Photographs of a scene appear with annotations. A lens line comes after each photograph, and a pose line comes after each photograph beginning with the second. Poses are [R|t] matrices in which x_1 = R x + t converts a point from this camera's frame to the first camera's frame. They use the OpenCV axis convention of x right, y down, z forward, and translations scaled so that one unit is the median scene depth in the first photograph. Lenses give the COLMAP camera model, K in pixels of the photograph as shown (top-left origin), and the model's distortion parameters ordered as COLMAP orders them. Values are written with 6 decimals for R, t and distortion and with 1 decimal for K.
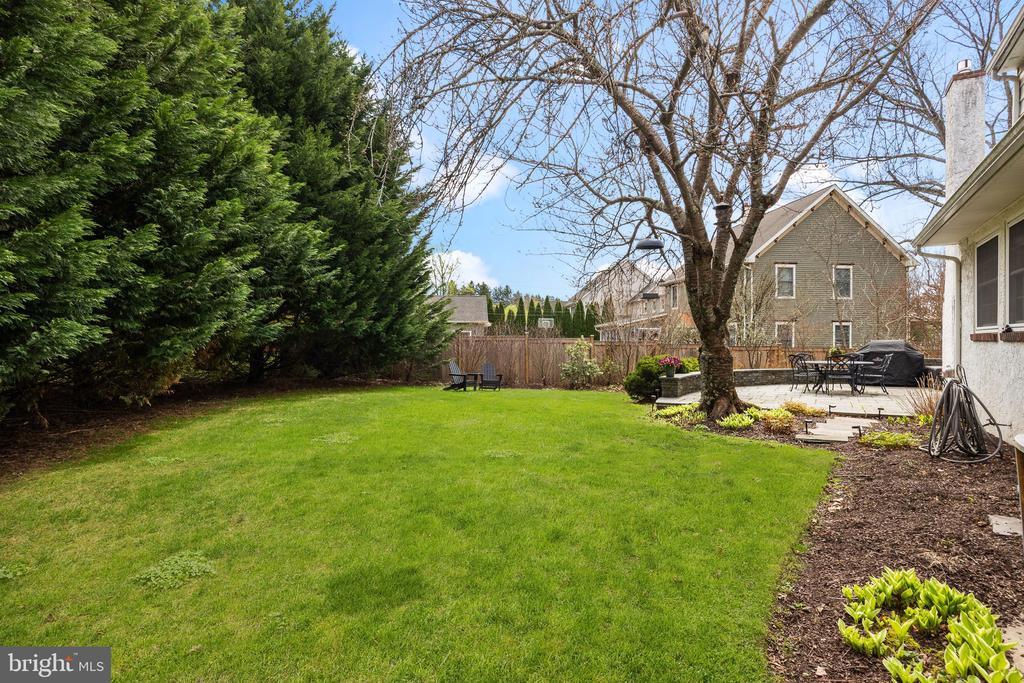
lens RADIAL K [[550.1, 0, 509.5], [0, 550.1, 341.4], [0, 0, 1]] dist [0.005966, 0.001022]
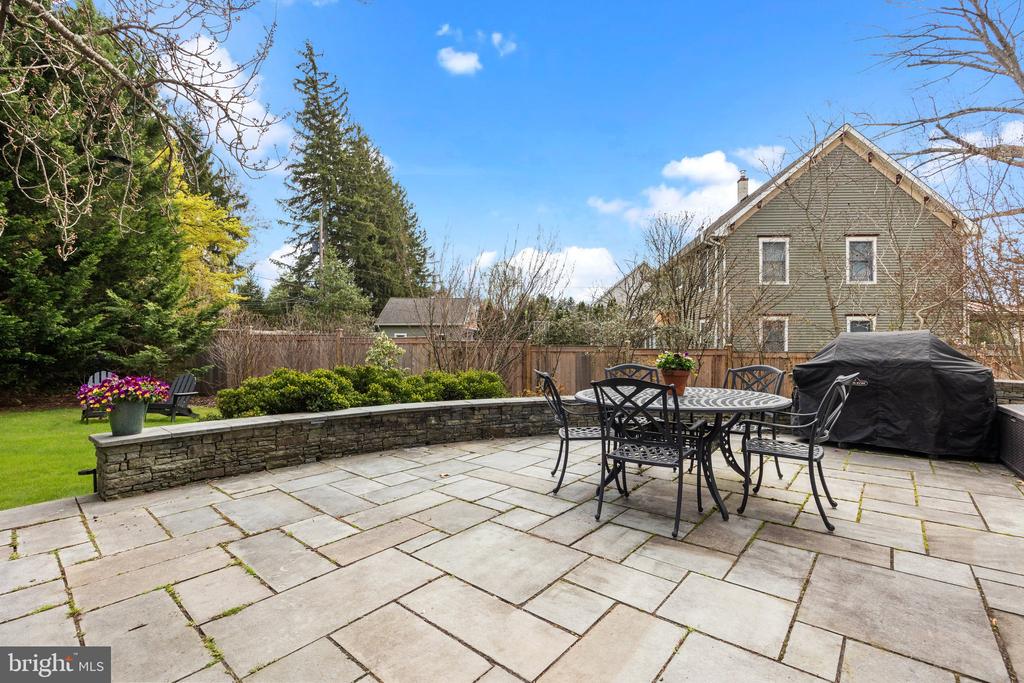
lens RADIAL K [[451.2, 0, 514.3], [0, 451.2, 346.0], [0, 0, 1]] dist [-0.004934, -0.000809]
pose [[0.985291, -0.000982, -0.170884, 0.263320], [0.001019, 0.999999, 0.000126, 0.003648], [0.170883, -0.000298, 0.985291, 0.352001]]
